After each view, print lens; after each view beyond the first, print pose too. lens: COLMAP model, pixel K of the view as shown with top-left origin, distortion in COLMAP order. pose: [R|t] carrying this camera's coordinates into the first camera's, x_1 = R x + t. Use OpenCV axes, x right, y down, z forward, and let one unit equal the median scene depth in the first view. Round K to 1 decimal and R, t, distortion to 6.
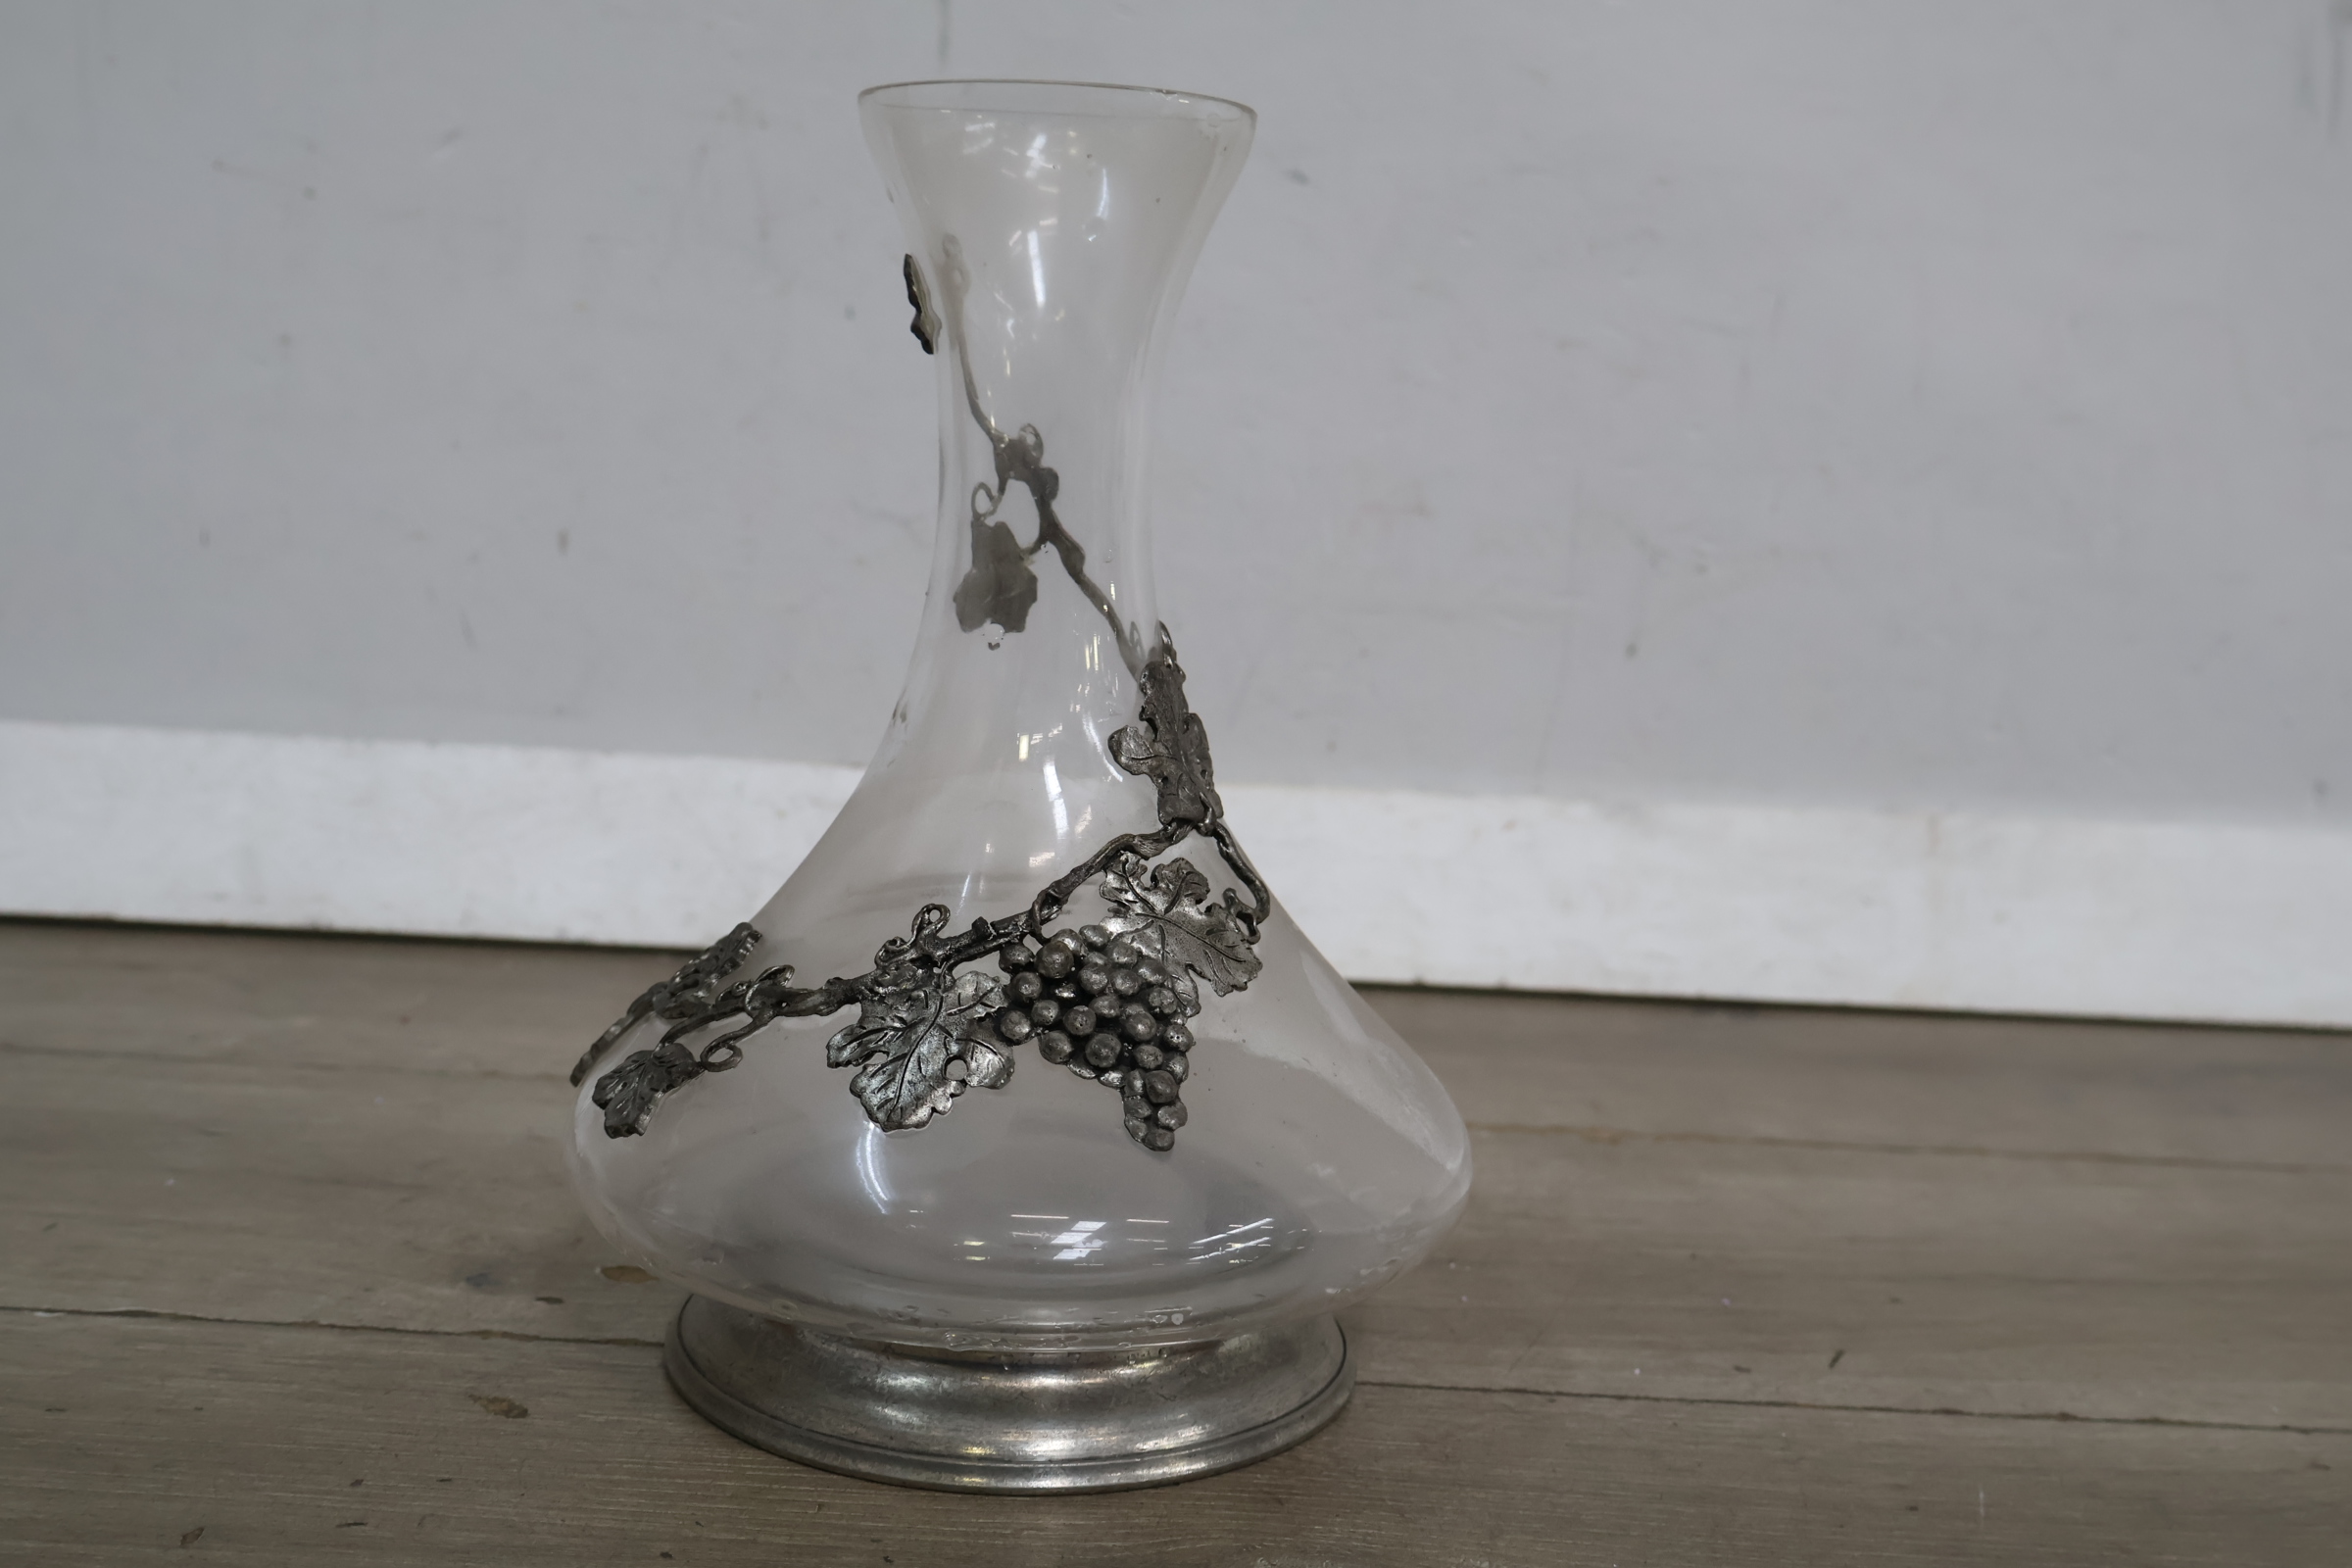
lens RADIAL K [[2516.7, 0, 1177.3], [0, 2516.7, 791.6], [0, 0, 1]] dist [0.011540, 0.000000]
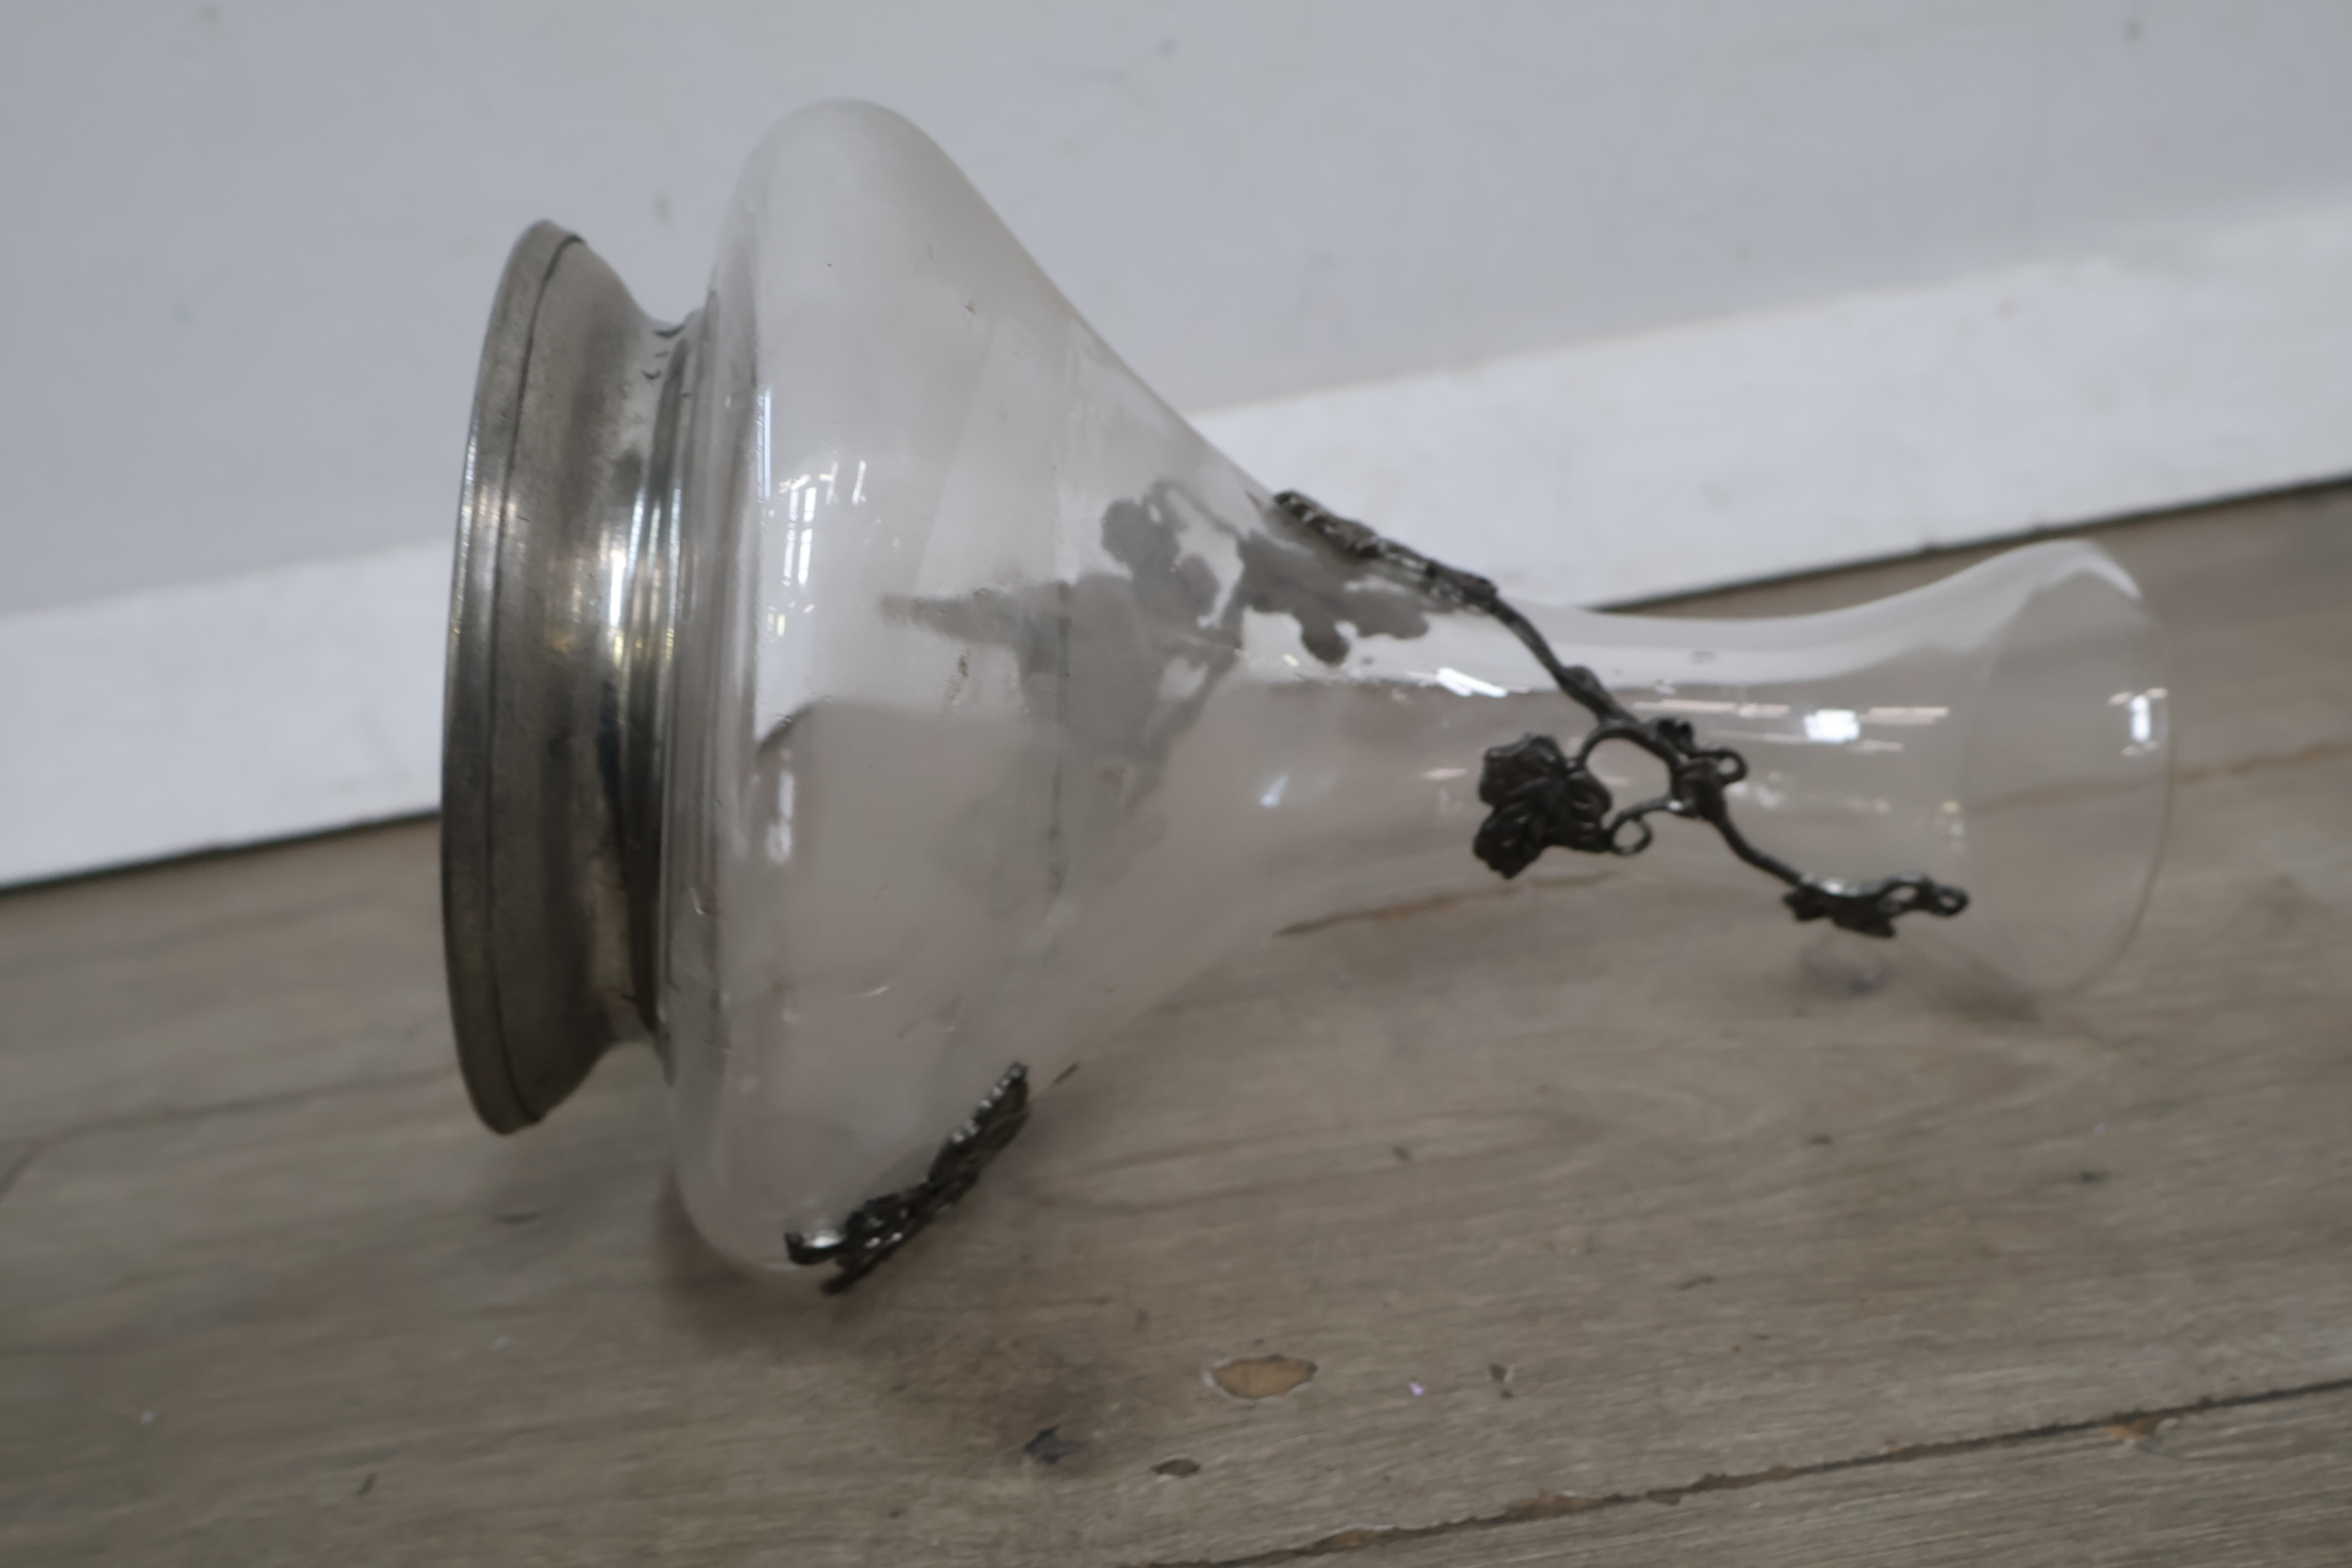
lens RADIAL K [[2516.7, 0, 1175.4], [0, 2516.7, 780.3], [0, 0, 1]] dist [0.011540, 0.000000]
pose [[0.975686, -0.218519, -0.016937, -0.208457], [0.217276, 0.954194, 0.205683, -0.100432], [-0.028784, -0.204362, 0.978472, 0.426671]]
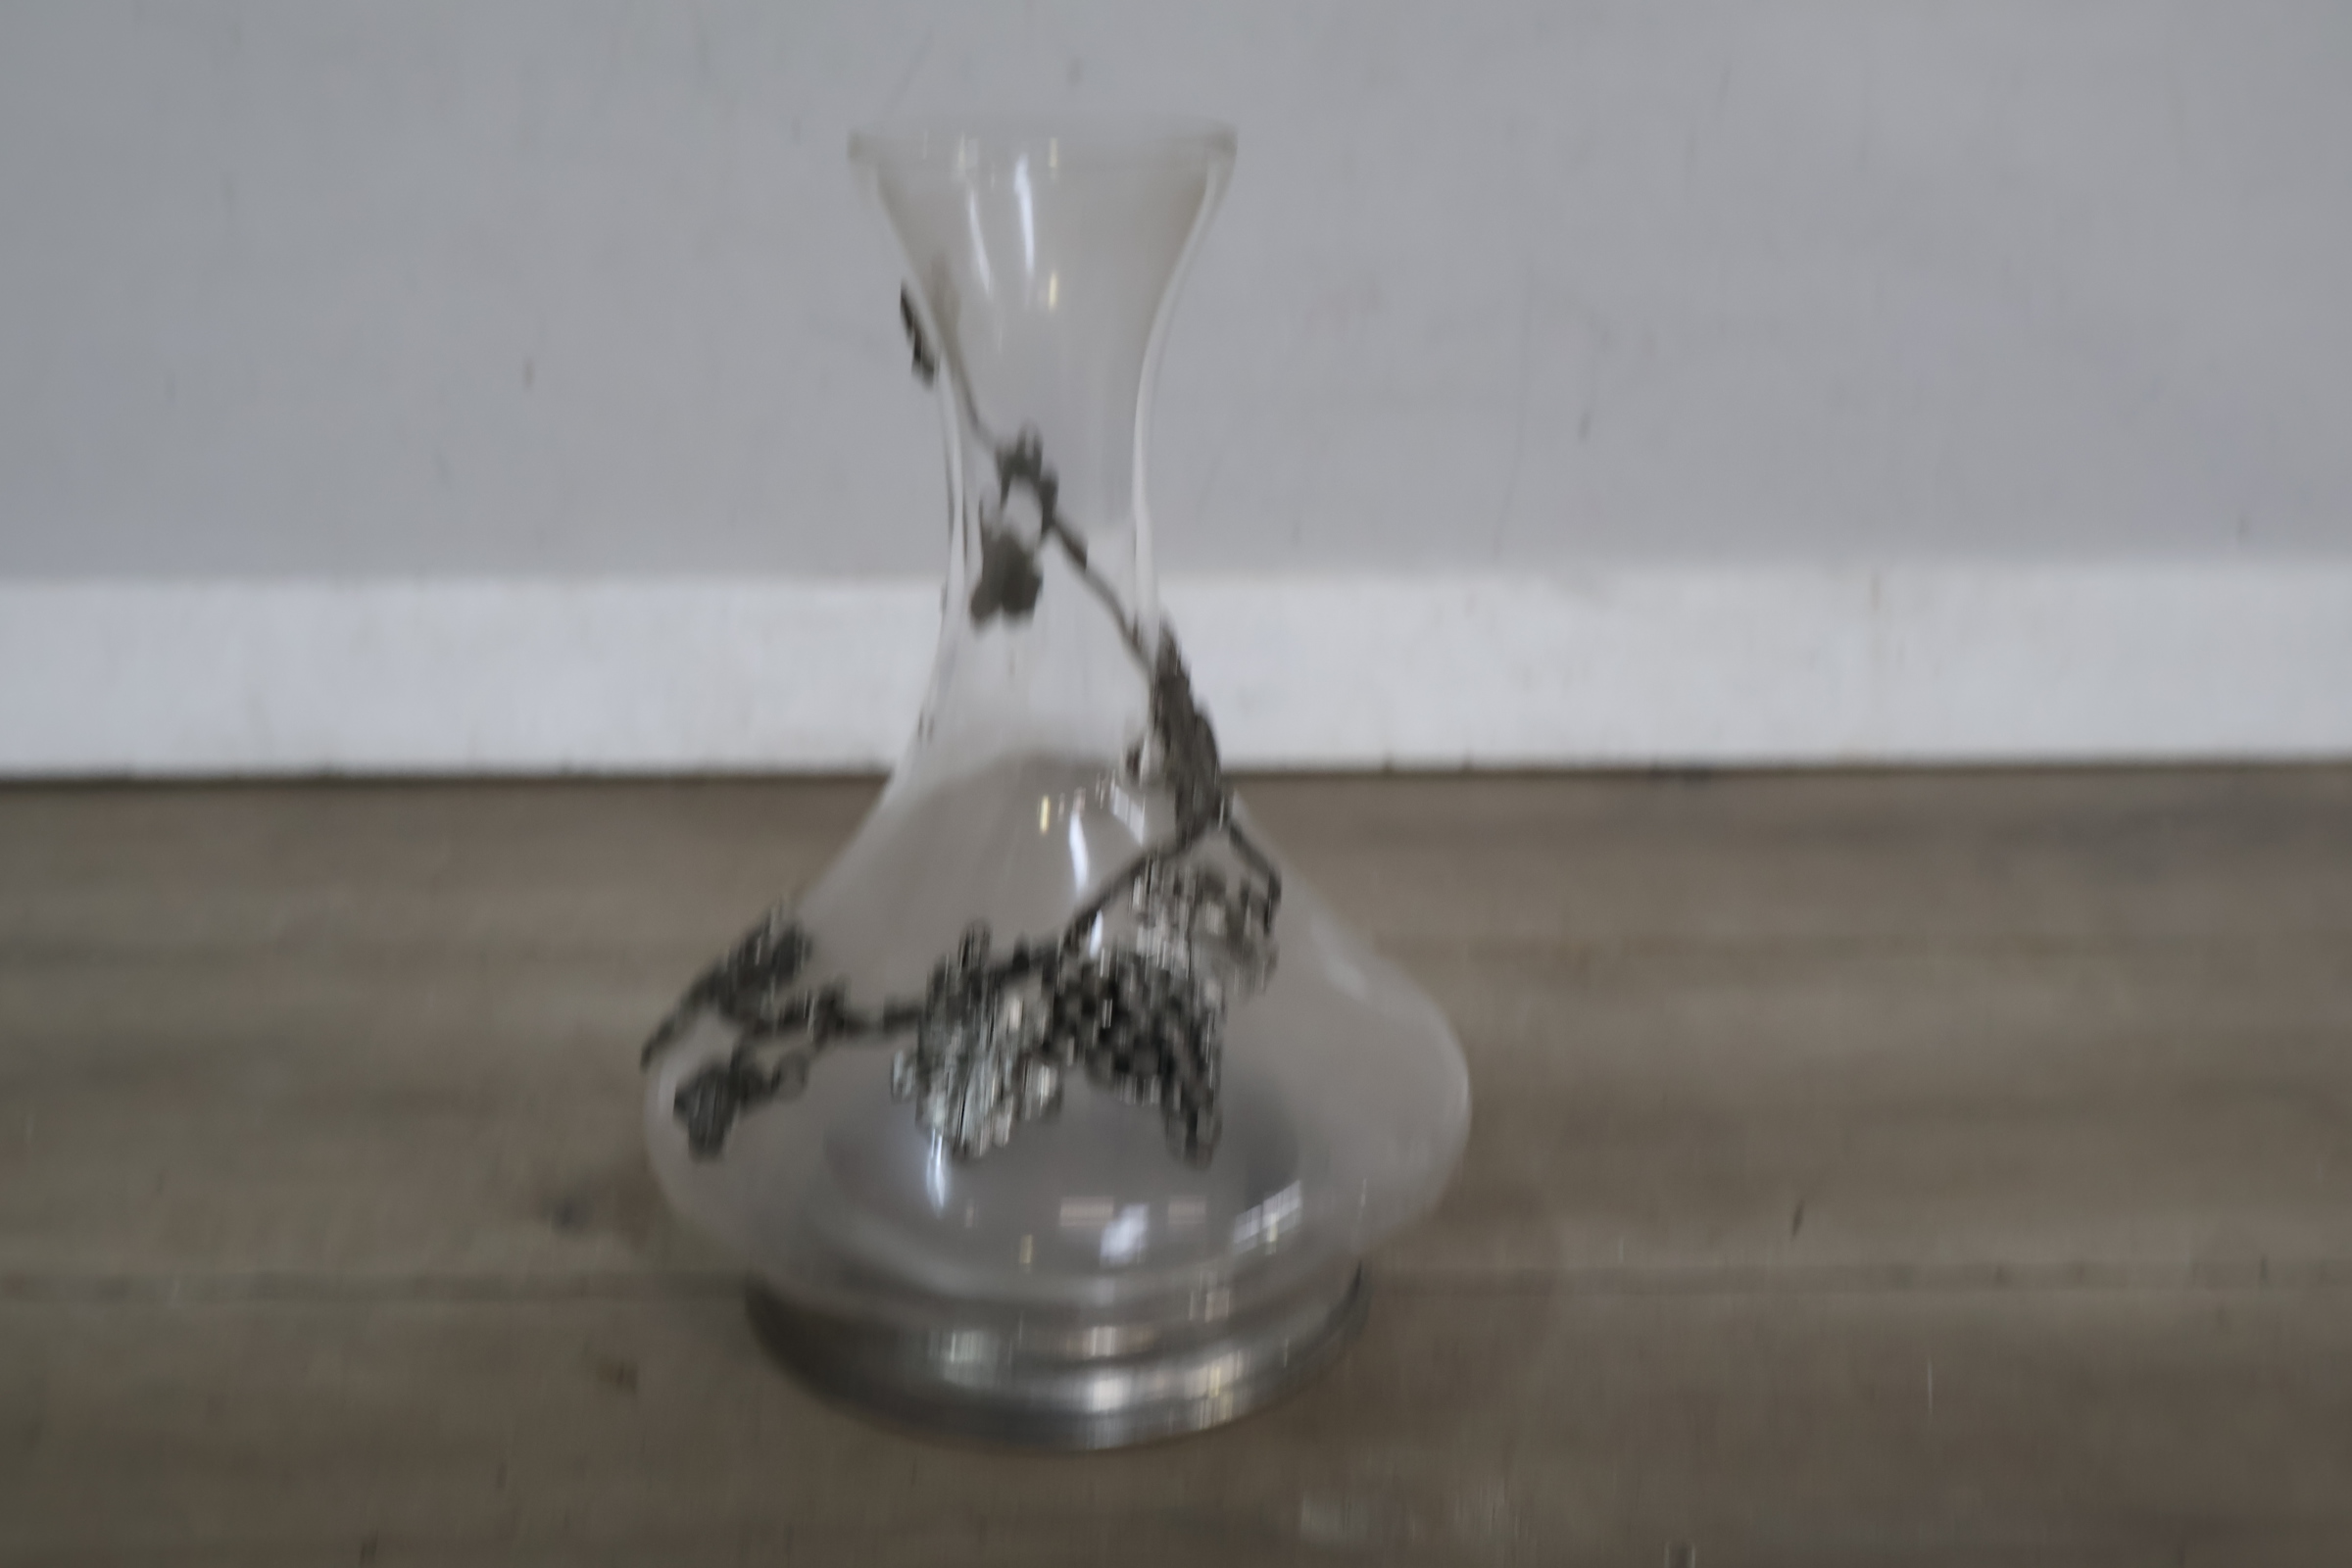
lens RADIAL K [[2516.7, 0, 1171.6], [0, 2516.7, 785.0], [0, 0, 1]] dist [0.011540, 0.000000]
pose [[0.998269, -0.054790, 0.021361, -0.029090], [0.049850, 0.981120, 0.186865, -0.193022], [-0.031196, -0.185477, 0.982153, -0.050290]]
